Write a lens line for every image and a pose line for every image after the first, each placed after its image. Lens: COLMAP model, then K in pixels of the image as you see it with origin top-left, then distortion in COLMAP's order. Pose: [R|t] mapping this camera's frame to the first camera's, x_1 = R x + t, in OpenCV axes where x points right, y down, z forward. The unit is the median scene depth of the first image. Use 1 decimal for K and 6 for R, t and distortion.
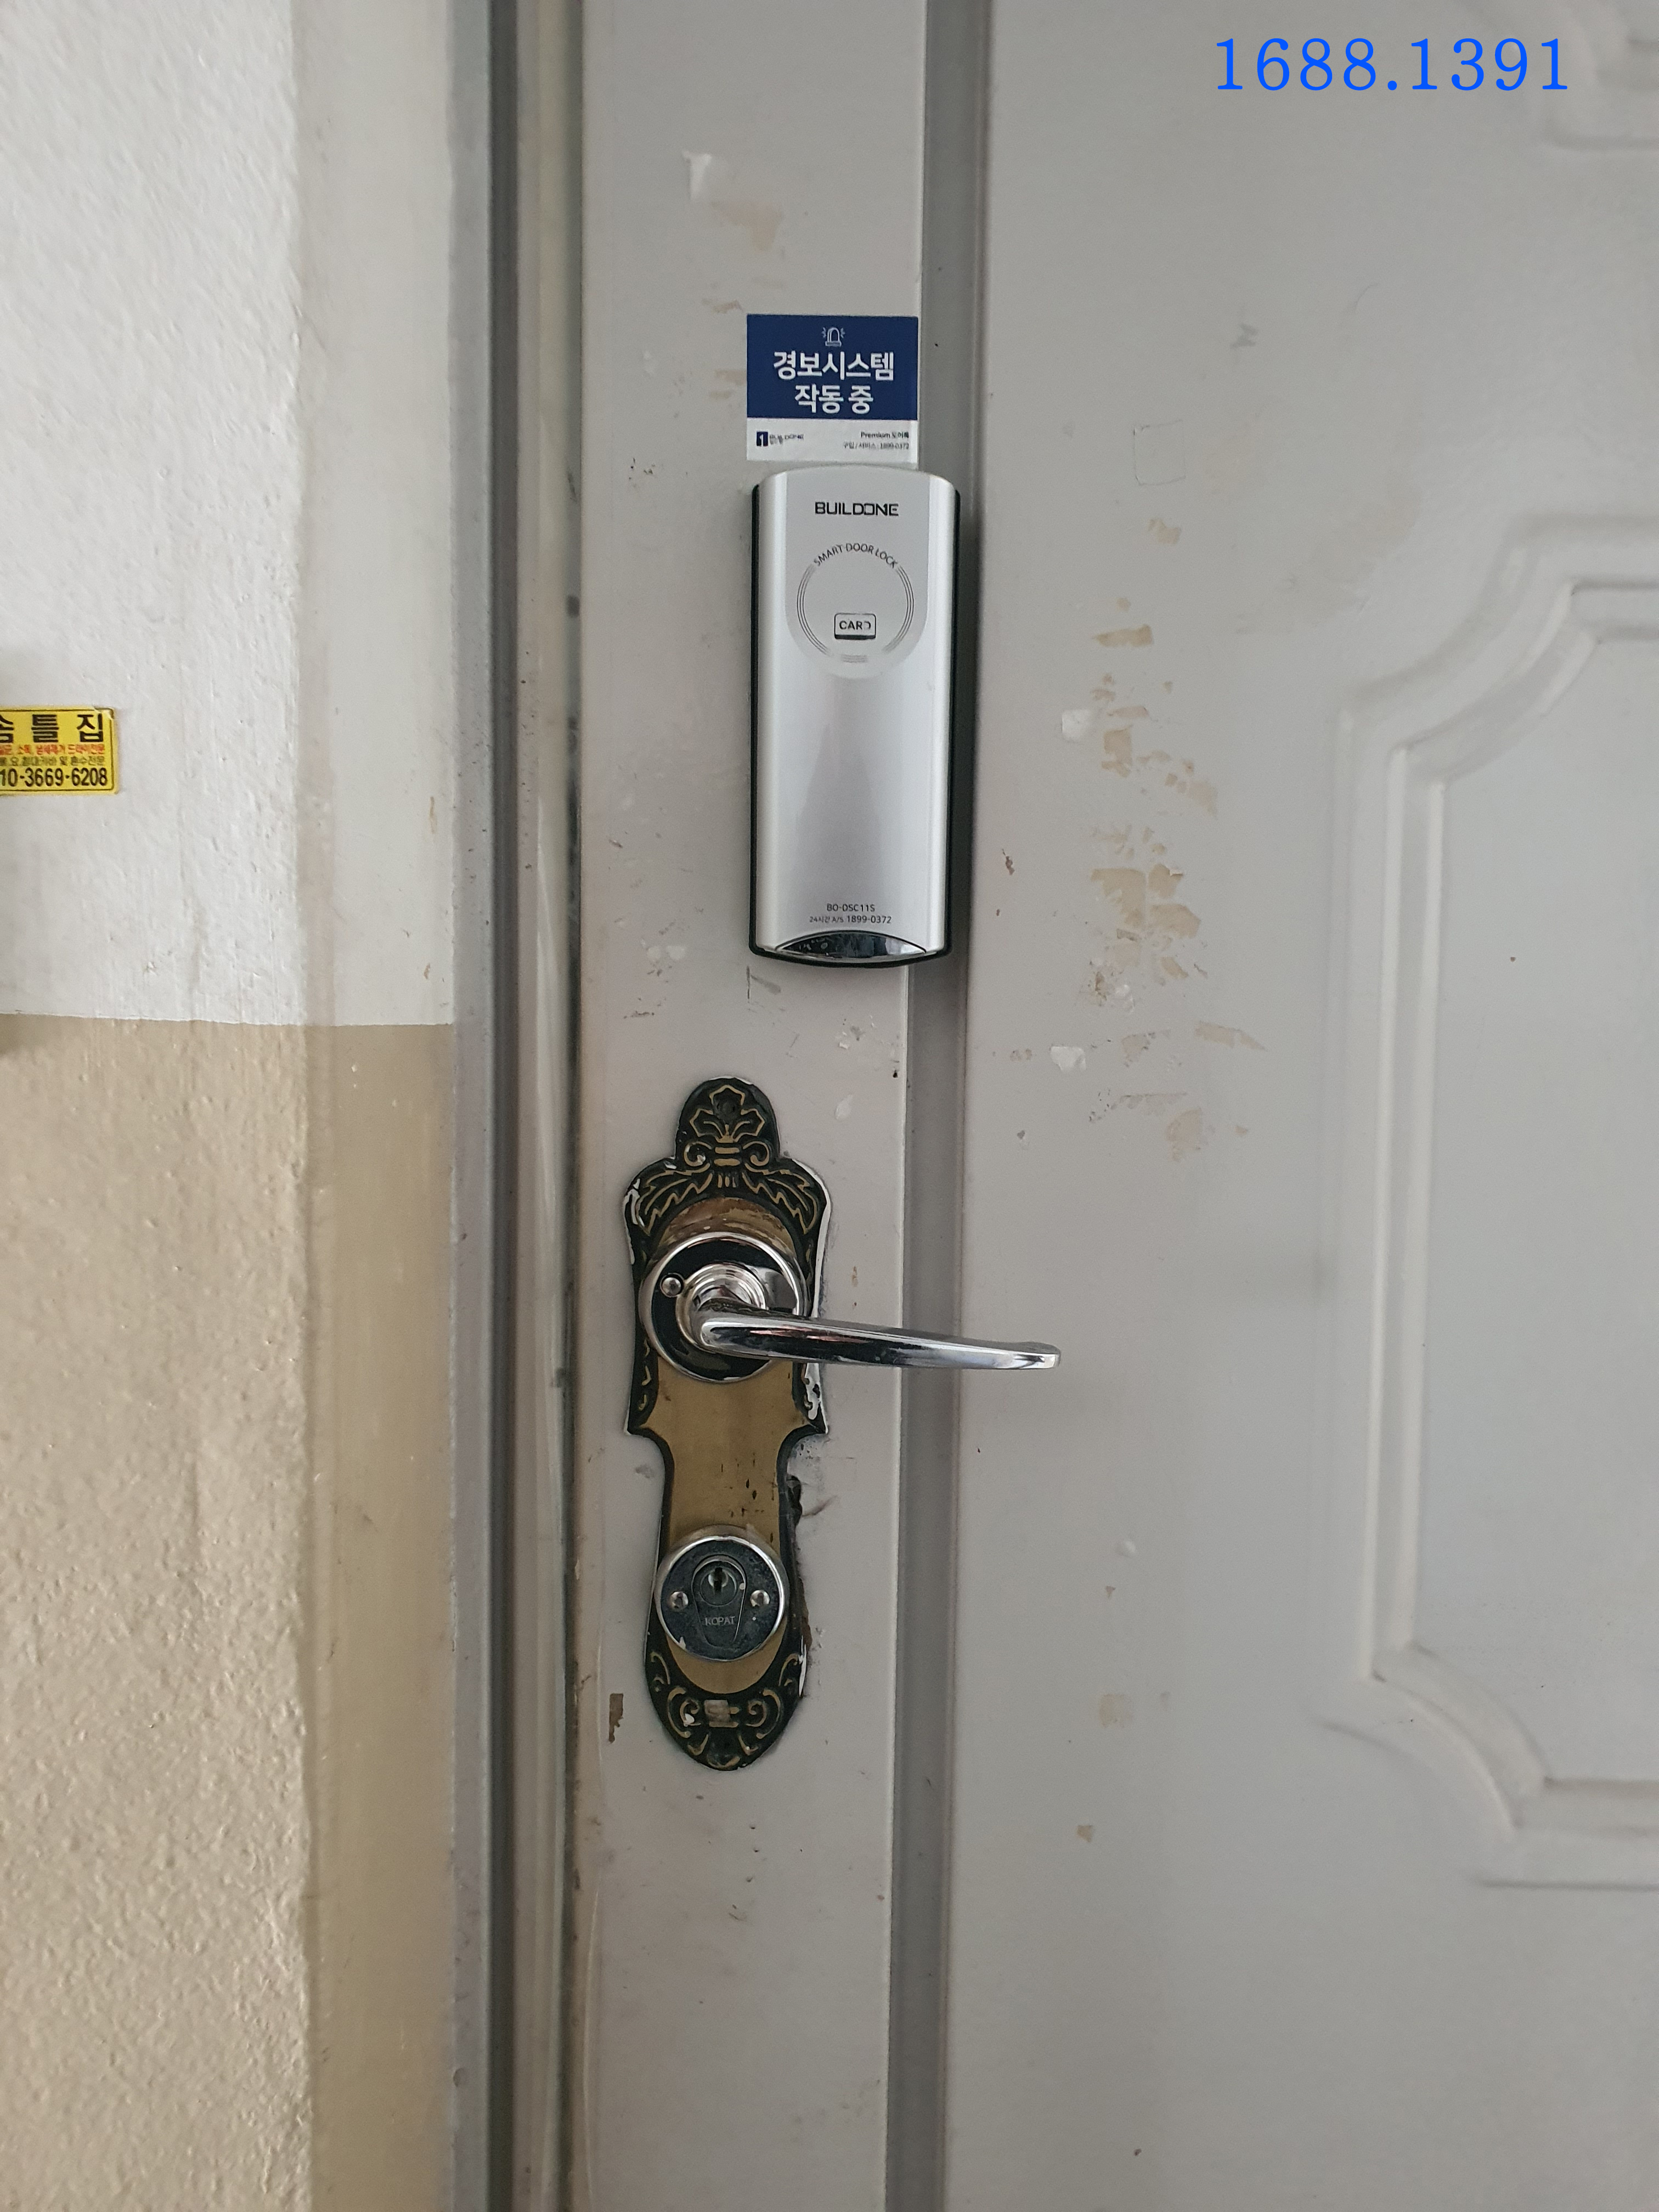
lens RADIAL K [[1701.7, 0, 845.1], [0, 1701.7, 1101.3], [0, 0, 1]] dist [-0.039098, 0.034258]
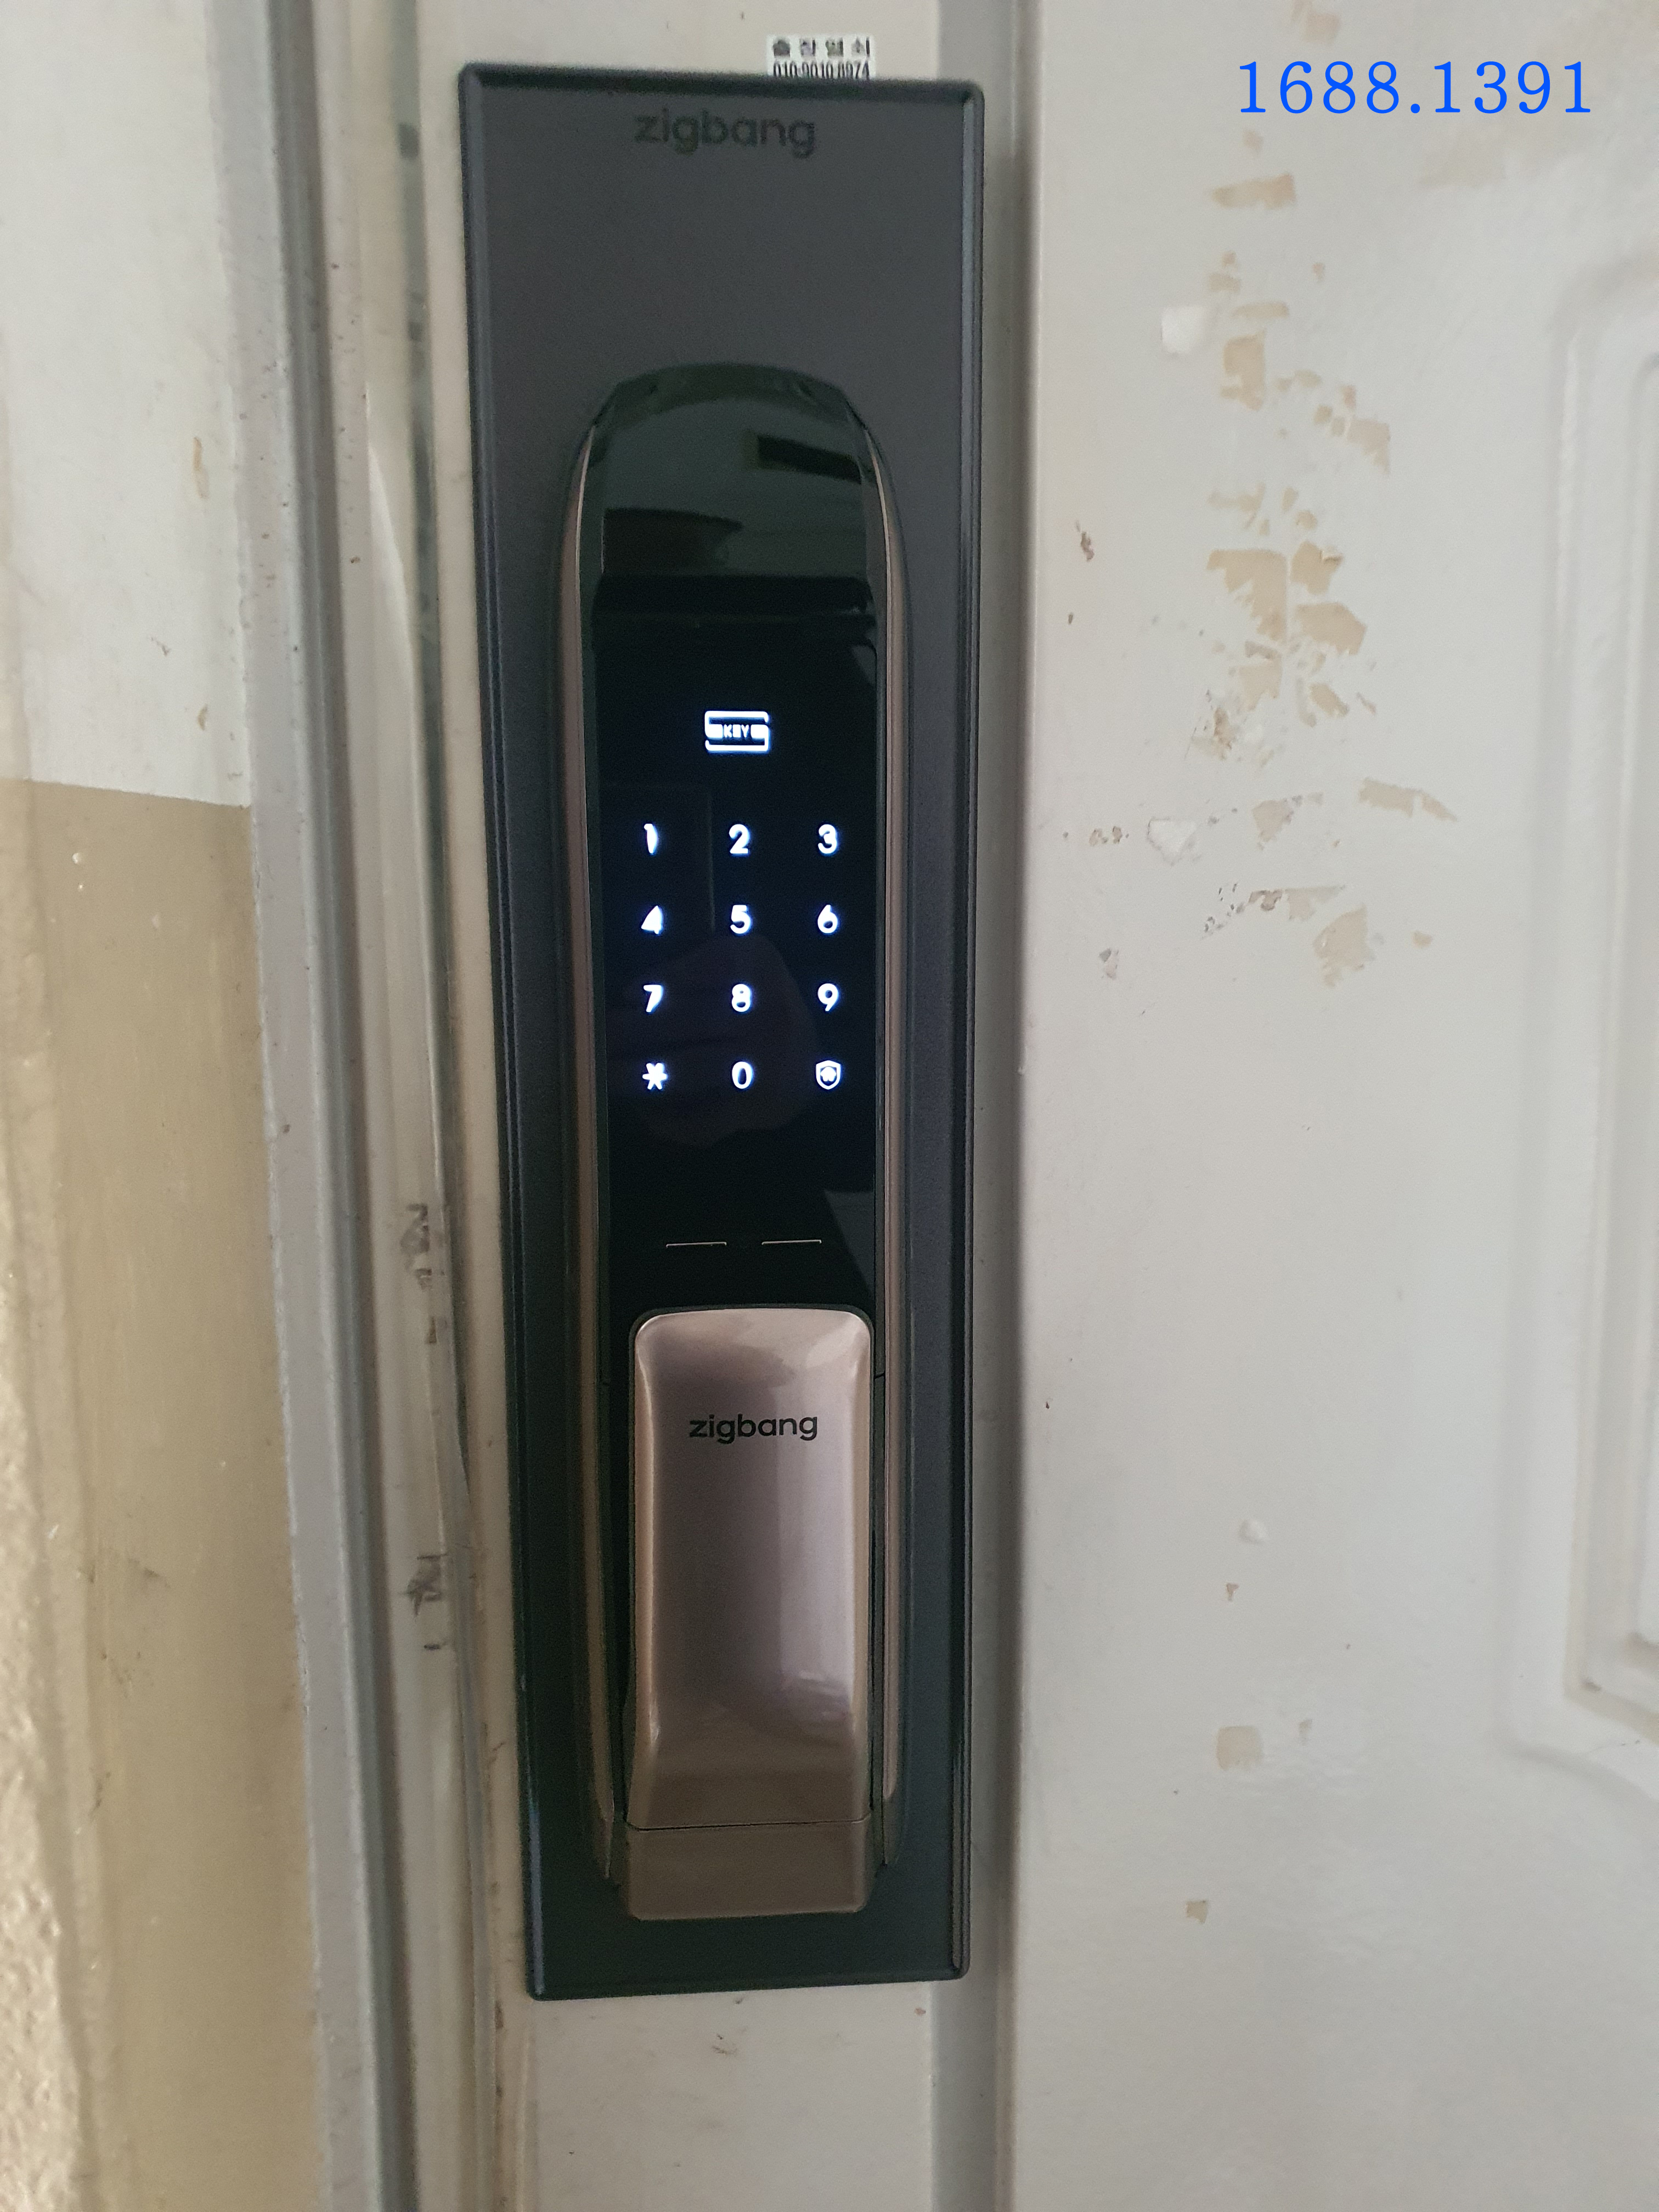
lens RADIAL K [[1701.7, 0, 818.4], [0, 1701.7, 1112.6], [0, 0, 1]] dist [-0.039098, 0.034258]
pose [[0.997443, -0.032965, 0.063403, -0.058204], [0.027379, 0.995828, 0.087041, 0.021469], [-0.066008, -0.085082, 0.994185, 0.326617]]
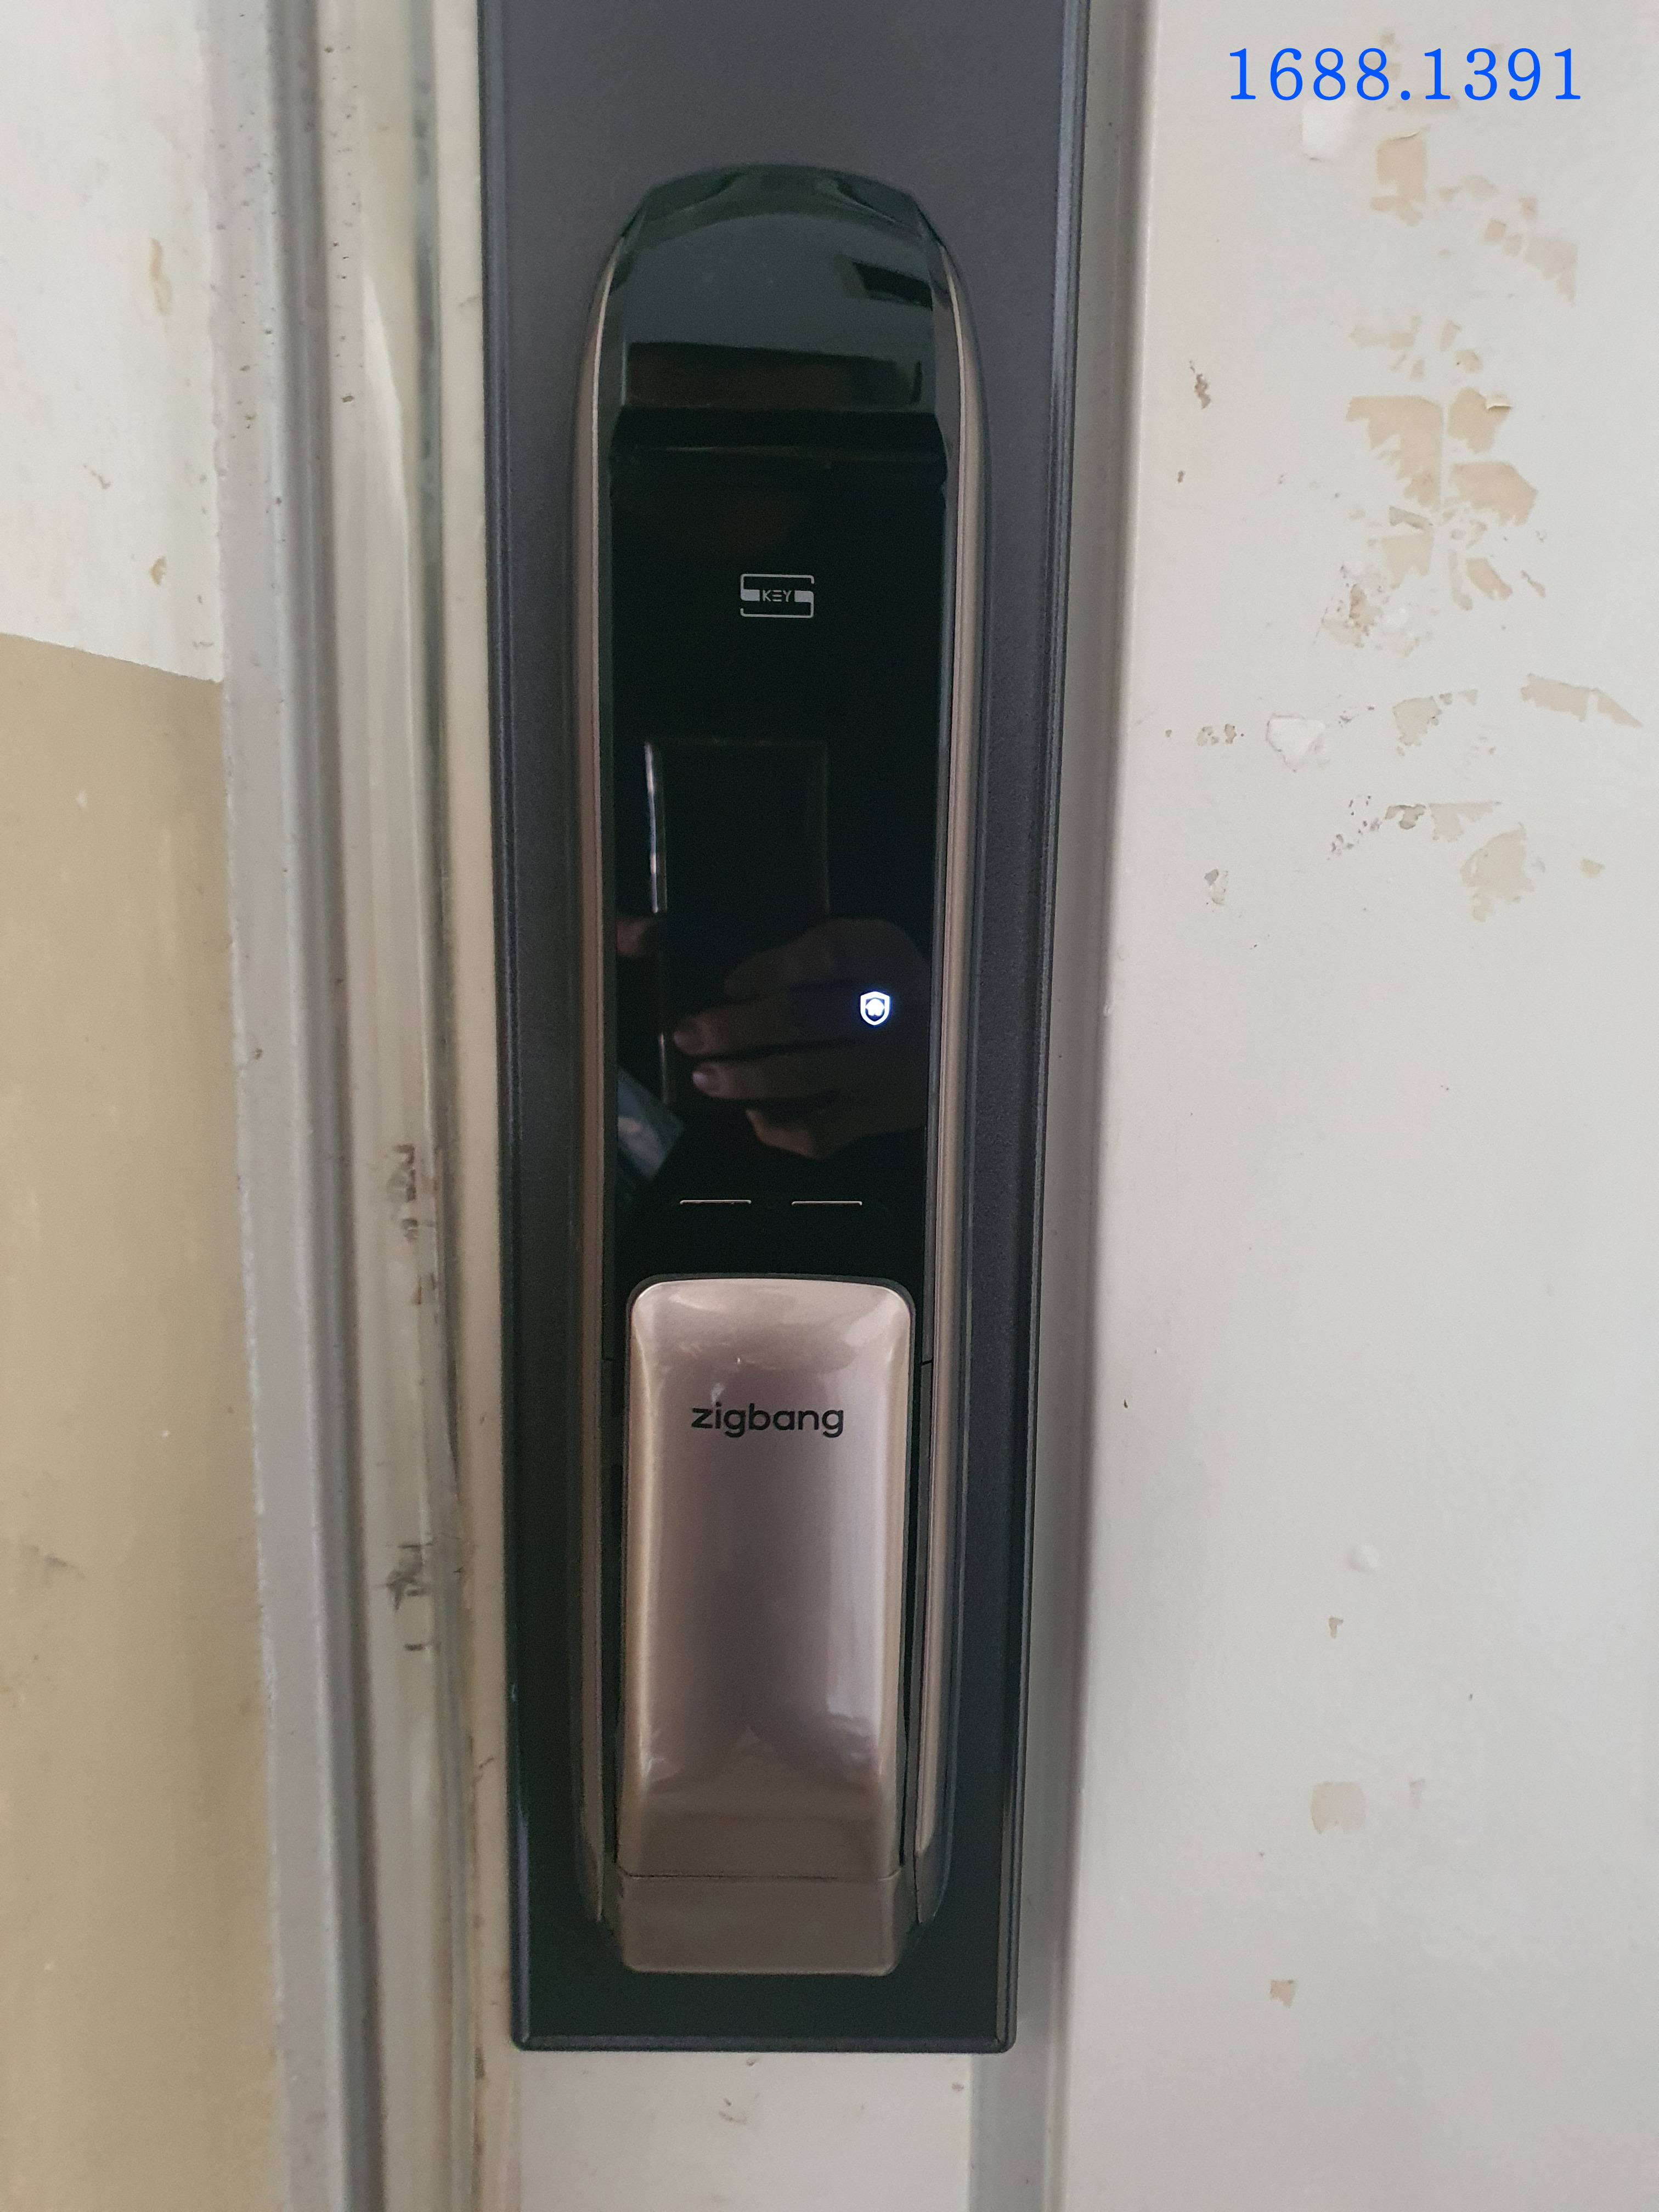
lens RADIAL K [[1701.7, 0, 828.0], [0, 1701.7, 1101.0], [0, 0, 1]] dist [-0.039098, 0.034258]
pose [[0.999985, -0.003144, 0.004593, -0.030789], [0.002677, 0.995162, 0.098210, 0.039865], [-0.004879, -0.098196, 0.995155, 0.421184]]
